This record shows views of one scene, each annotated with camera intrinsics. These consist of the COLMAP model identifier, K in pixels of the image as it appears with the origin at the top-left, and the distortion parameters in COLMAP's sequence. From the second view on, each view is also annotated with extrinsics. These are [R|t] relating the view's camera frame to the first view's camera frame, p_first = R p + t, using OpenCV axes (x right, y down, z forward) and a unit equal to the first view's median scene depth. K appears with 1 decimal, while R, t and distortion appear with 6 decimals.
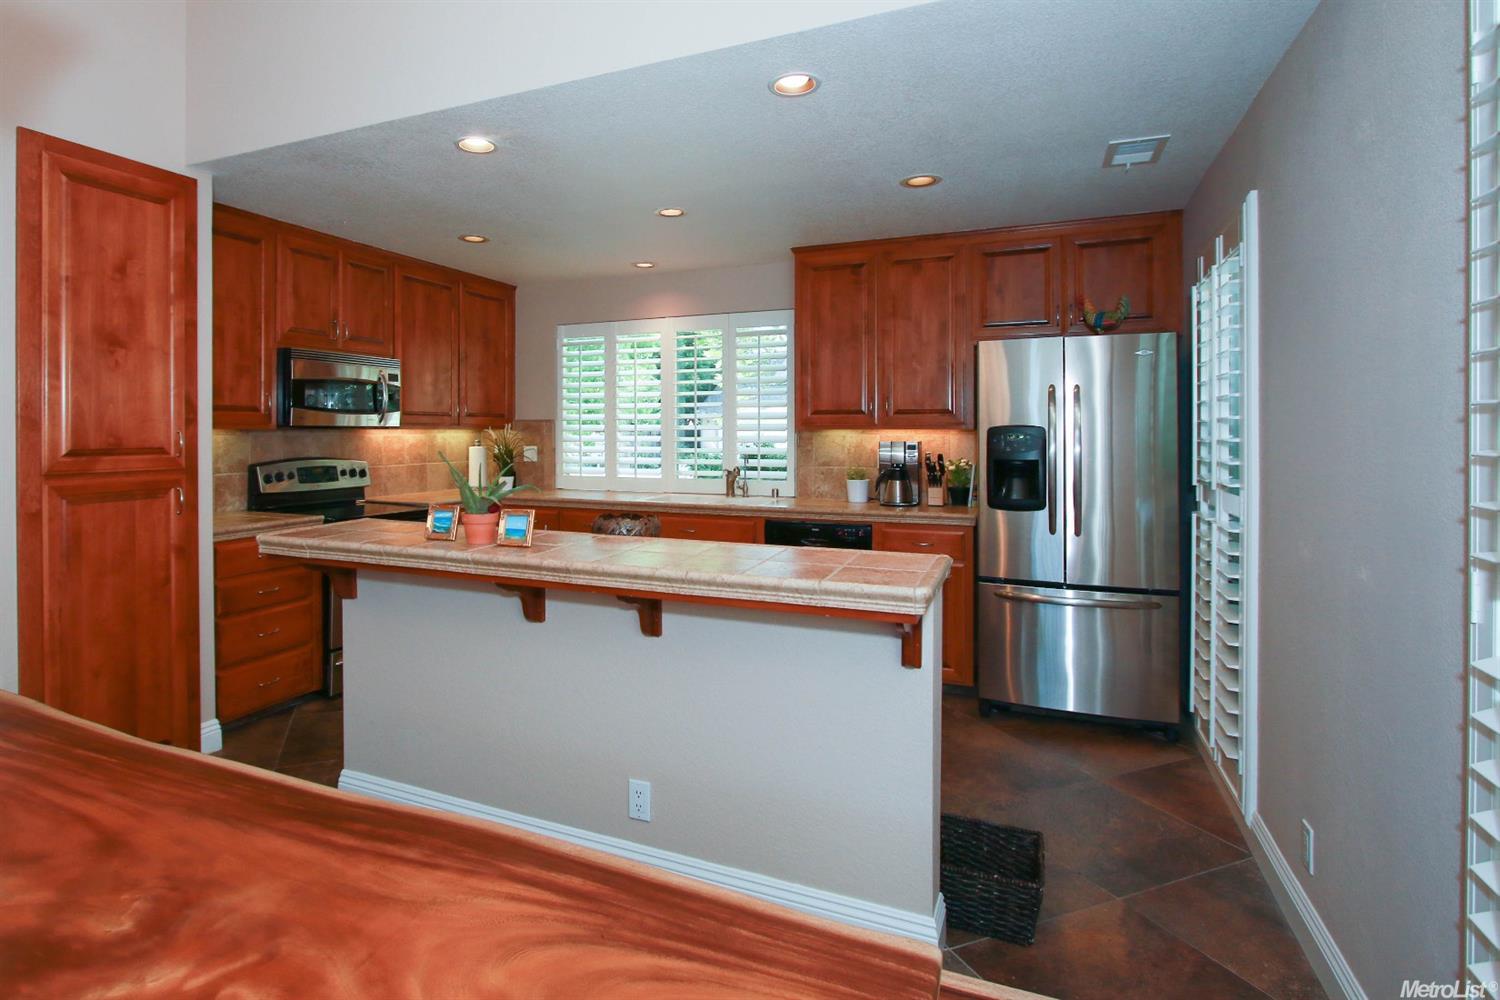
lens RADIAL K [[710.9, 0, 746.9], [0, 710.9, 434.1], [0, 0, 1]] dist [-0.002326, -0.000020]
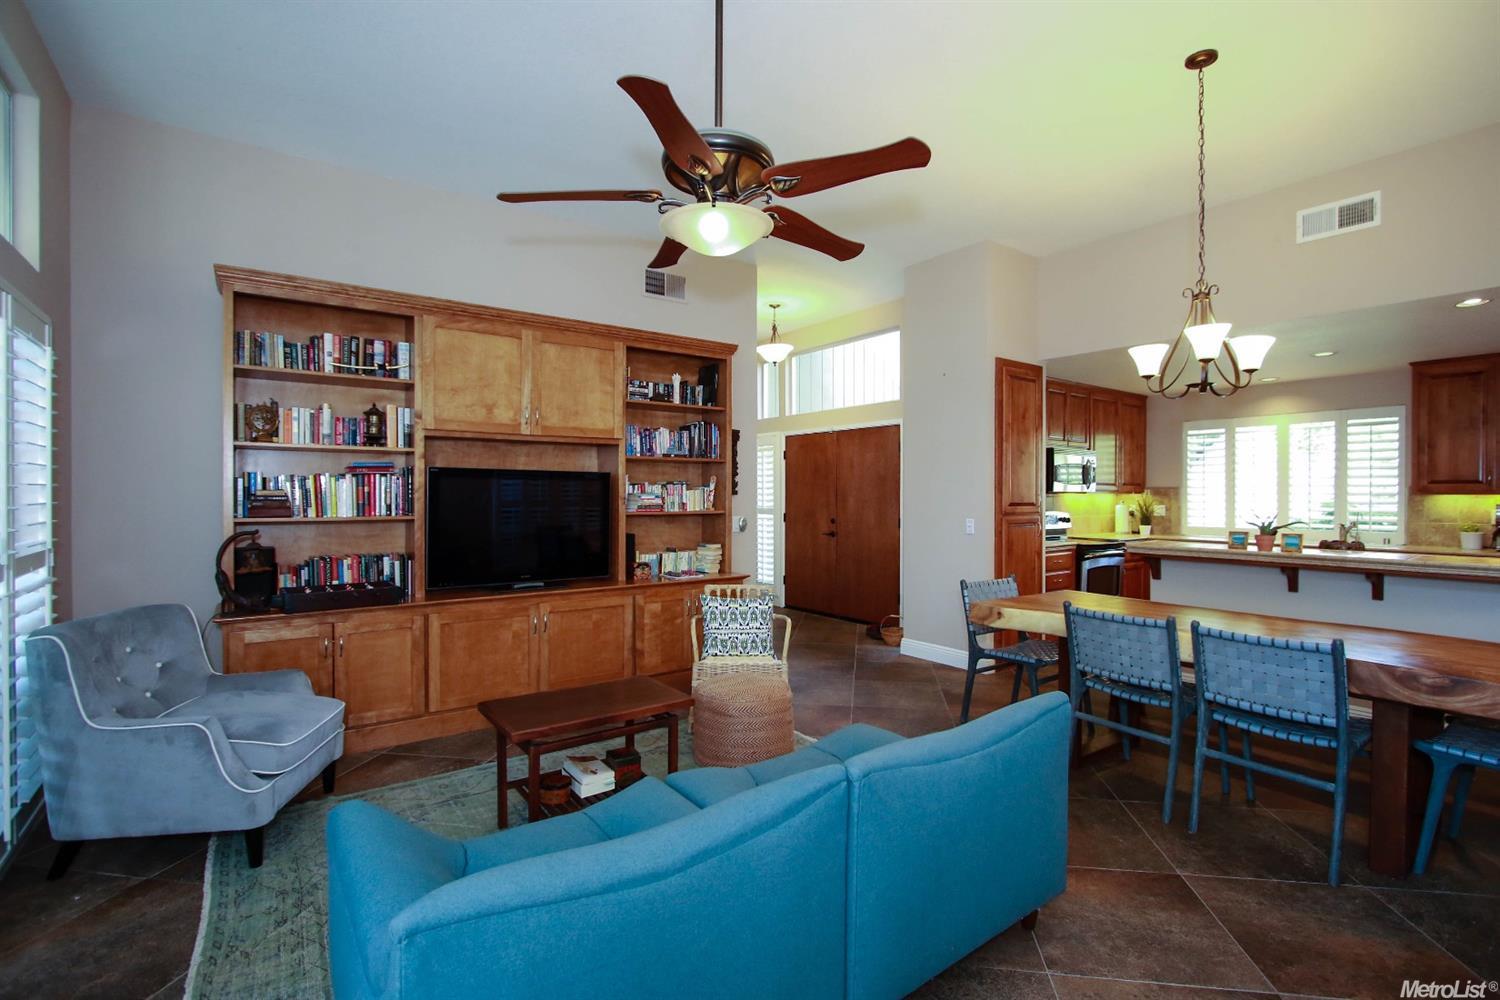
lens RADIAL K [[688.3, 0, 786.4], [0, 688.3, 500.2], [0, 0, 1]] dist [-0.014167, -0.000026]
pose [[0.856998, 0.007283, -0.515269, -0.294798], [-0.005507, 0.999972, 0.004975, 0.004473], [0.515291, -0.001426, 0.857014, -0.758099]]
